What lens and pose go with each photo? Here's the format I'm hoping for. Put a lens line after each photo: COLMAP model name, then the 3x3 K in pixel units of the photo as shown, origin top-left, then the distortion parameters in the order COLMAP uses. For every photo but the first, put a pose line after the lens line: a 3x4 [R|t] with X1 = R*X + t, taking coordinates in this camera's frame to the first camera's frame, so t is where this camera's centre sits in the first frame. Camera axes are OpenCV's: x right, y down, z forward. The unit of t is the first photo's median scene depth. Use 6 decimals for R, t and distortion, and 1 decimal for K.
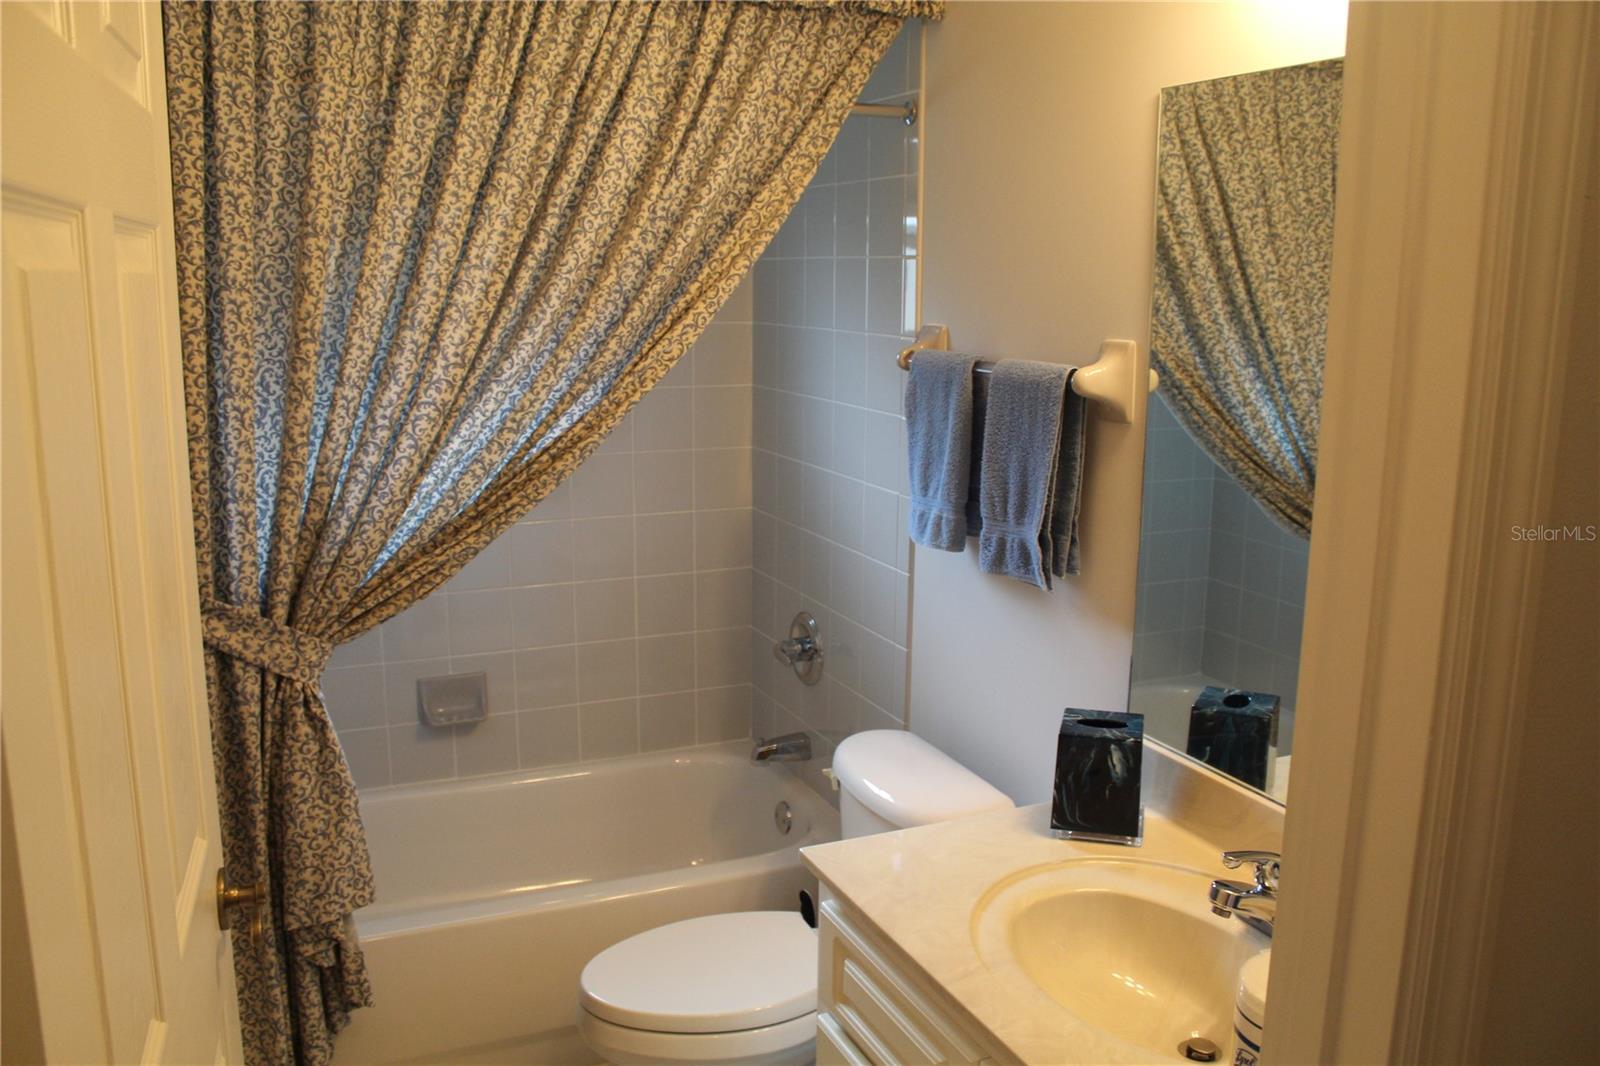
lens RADIAL K [[1341.3, 0, 782.8], [0, 1341.3, 540.2], [0, 0, 1]] dist [-0.155158, 0.130365]
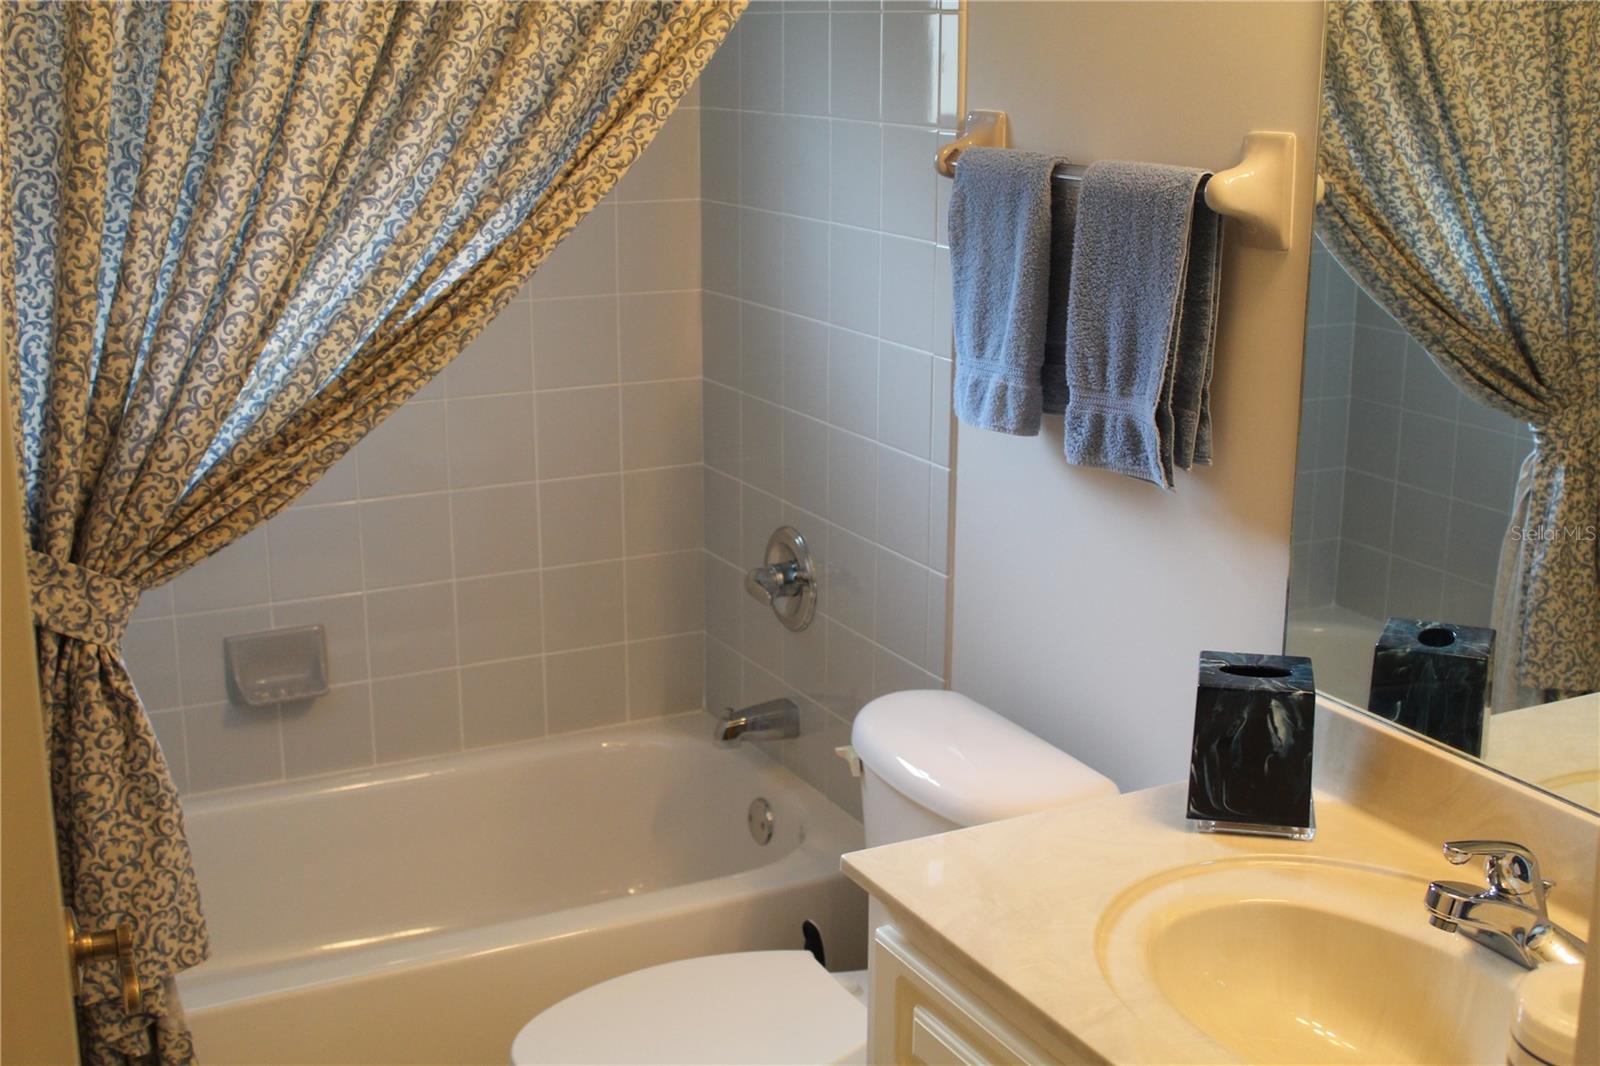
lens RADIAL K [[1981.8, 0, 783.0], [0, 1981.8, 542.0], [0, 0, 1]] dist [-0.041257, 0.000000]
pose [[0.998188, -0.021777, 0.056097, -0.064158], [0.018389, 0.998015, 0.060228, -0.000808], [-0.057297, -0.059087, 0.996607, -0.042918]]
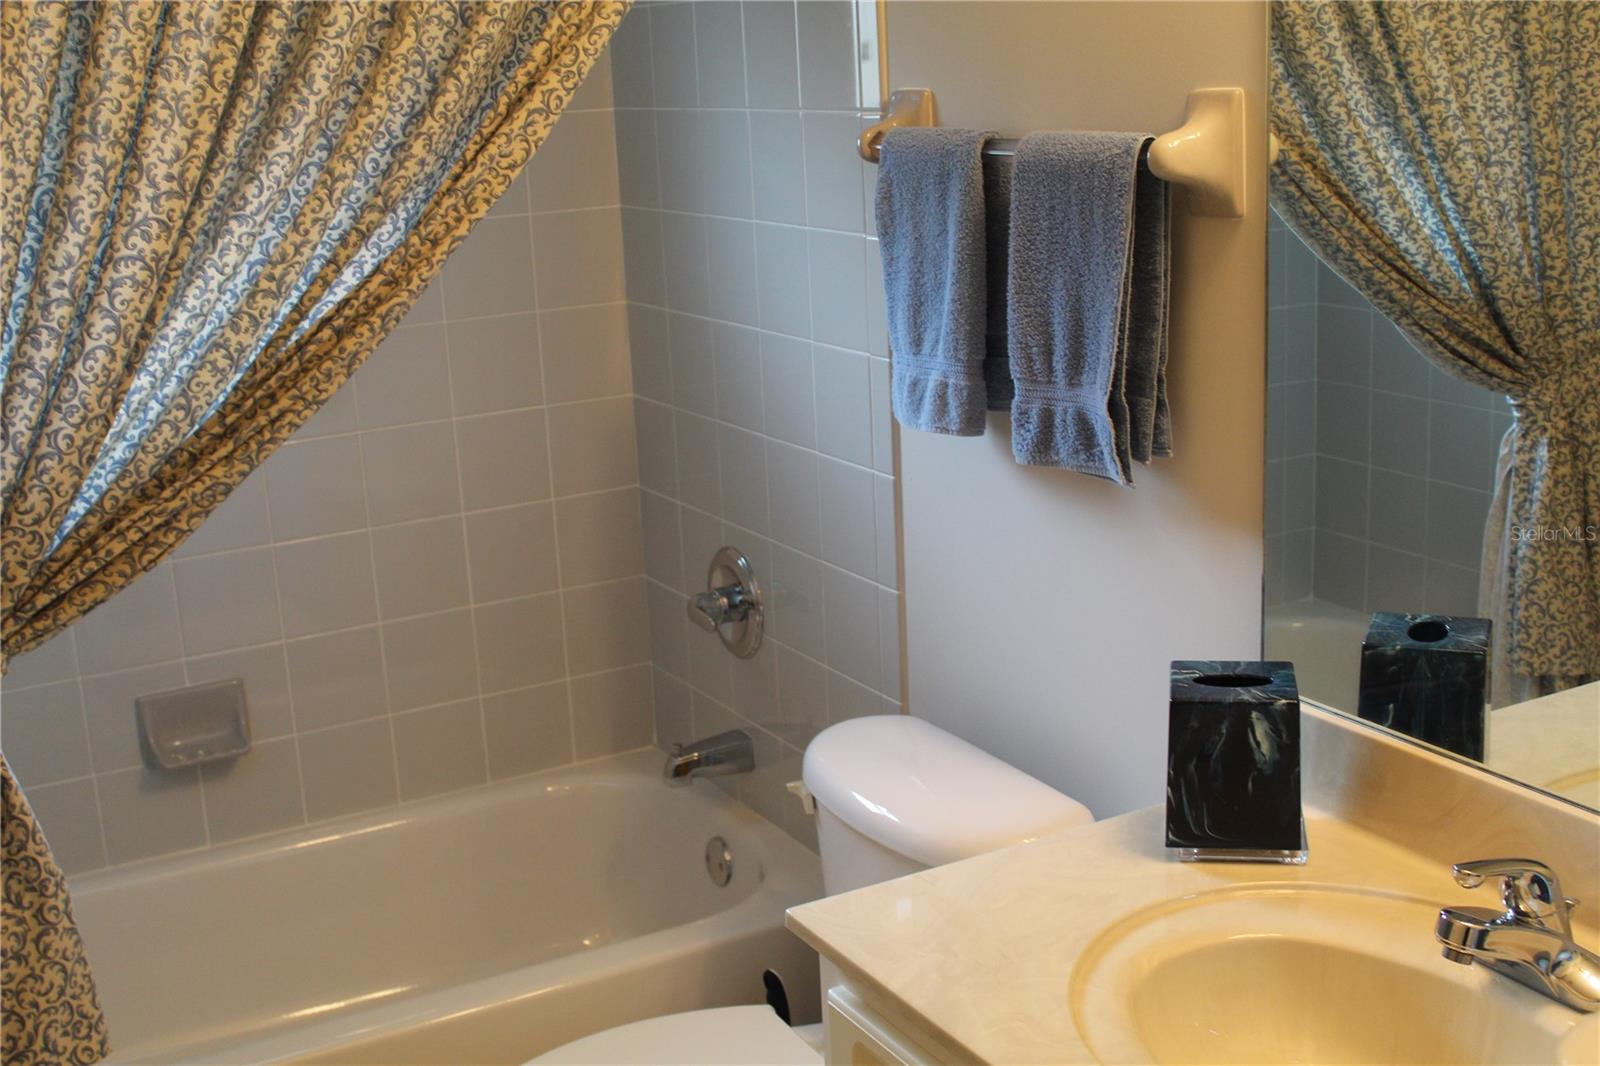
lens RADIAL K [[1981.8, 0, 782.9], [0, 1981.8, 545.0], [0, 0, 1]] dist [-0.041257, 0.000000]
pose [[0.994740, -0.075149, 0.069603, -0.036411], [0.071508, 0.996009, 0.053406, 0.003681], [-0.073338, -0.048148, 0.996144, 0.044598]]
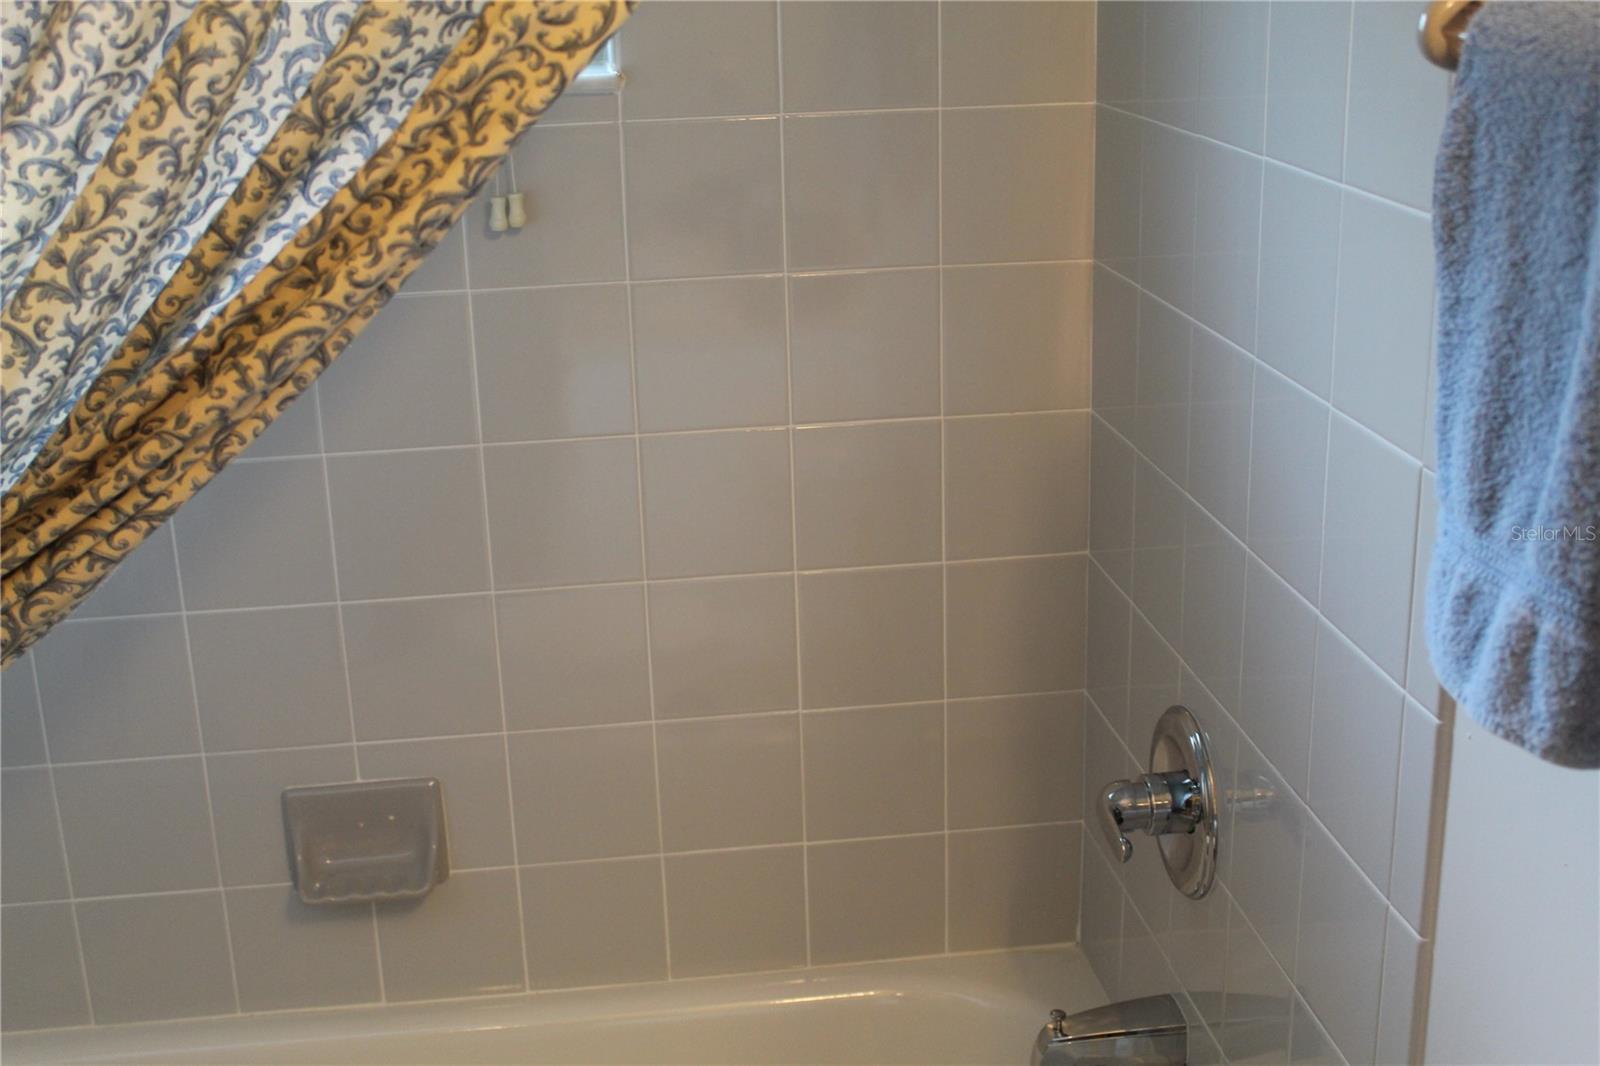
lens RADIAL K [[1981.8, 0, 777.2], [0, 1981.8, 557.2], [0, 0, 1]] dist [-0.041257, 0.000000]
pose [[0.957545, 0.055650, -0.282863, 0.090851], [-0.020388, 0.991807, 0.126109, -0.084953], [0.287563, -0.114988, 0.950834, 0.628431]]
